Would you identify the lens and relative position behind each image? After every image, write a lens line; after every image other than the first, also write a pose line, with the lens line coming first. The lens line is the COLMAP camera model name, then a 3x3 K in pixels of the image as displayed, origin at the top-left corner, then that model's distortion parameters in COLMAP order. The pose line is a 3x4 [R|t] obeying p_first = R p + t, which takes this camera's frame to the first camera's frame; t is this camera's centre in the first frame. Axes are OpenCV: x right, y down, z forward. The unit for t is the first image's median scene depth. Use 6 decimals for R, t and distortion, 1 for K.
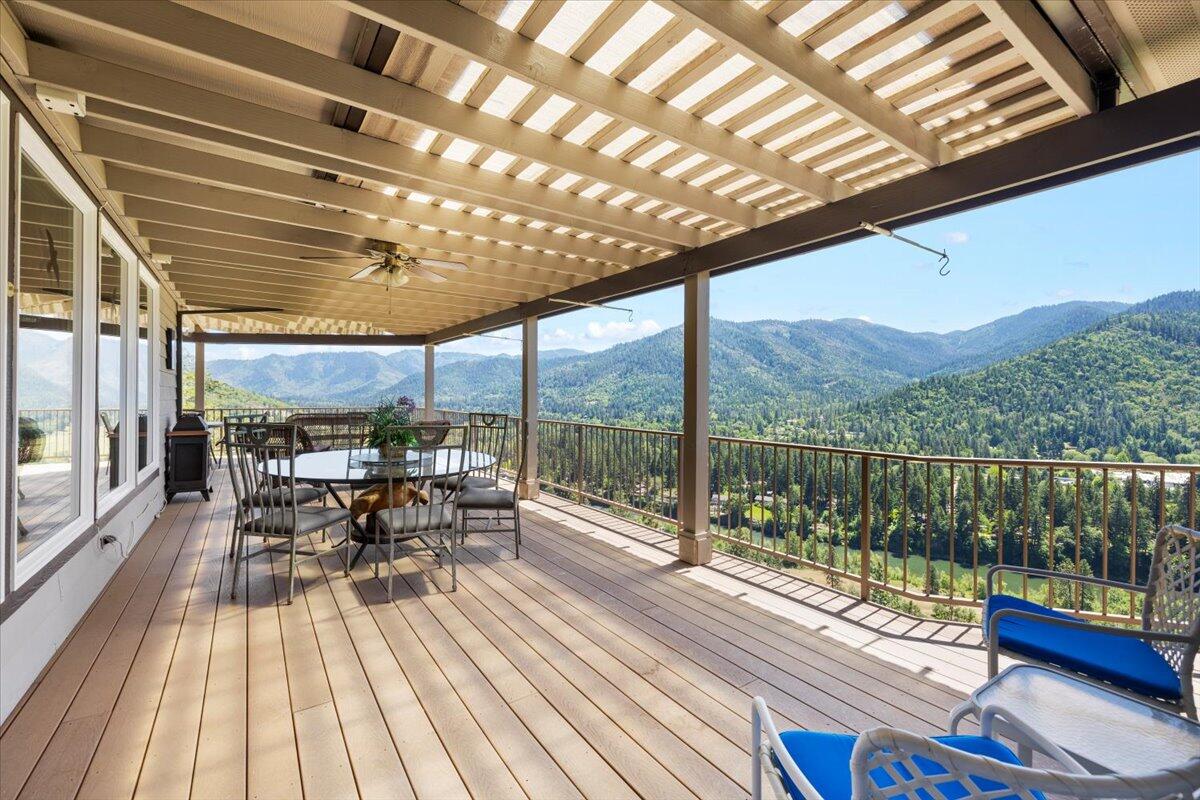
lens RADIAL K [[499.1, 0, 594.4], [0, 499.1, 397.7], [0, 0, 1]] dist [0.000212, -0.000377]
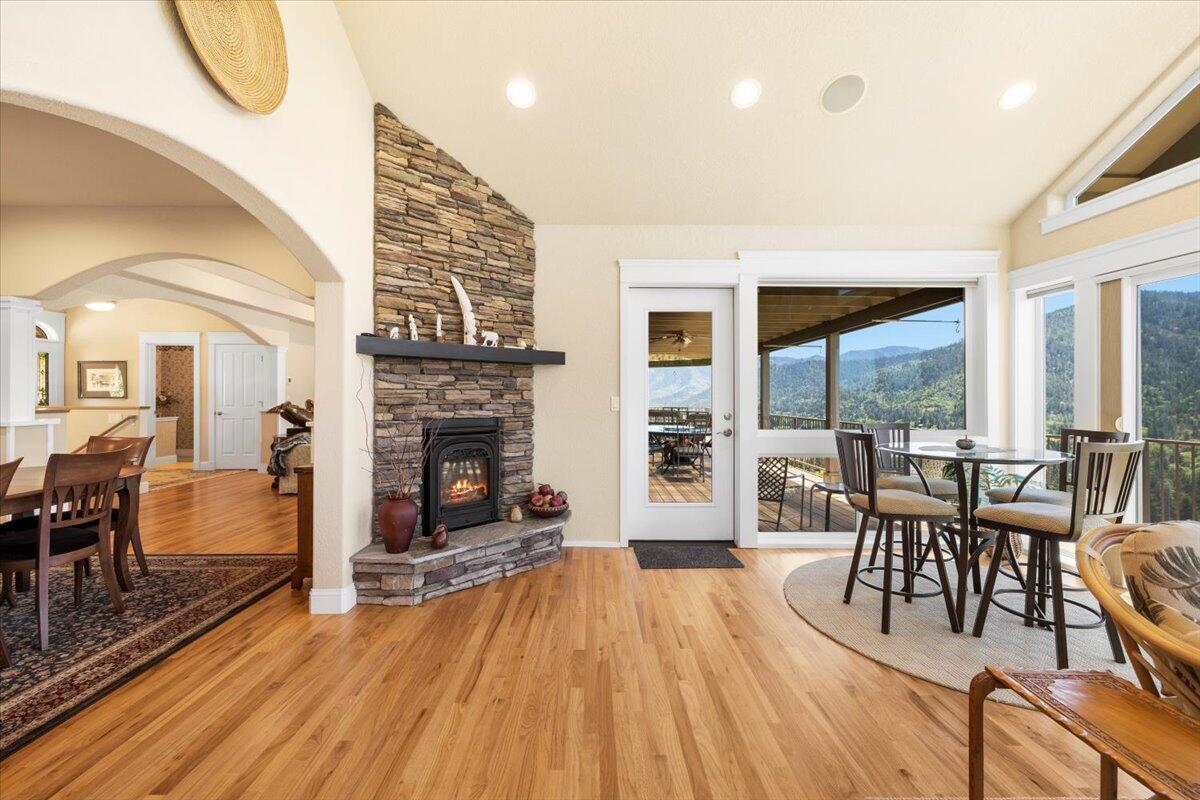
lens RADIAL K [[499.1, 0, 603.9], [0, 499.1, 397.1], [0, 0, 1]] dist [0.000212, -0.000377]
pose [[0.835212, -0.001946, -0.549925, 0.497885], [-0.003848, 0.999949, -0.009382, 0.018697], [0.549915, 0.009952, 0.835161, -0.974634]]
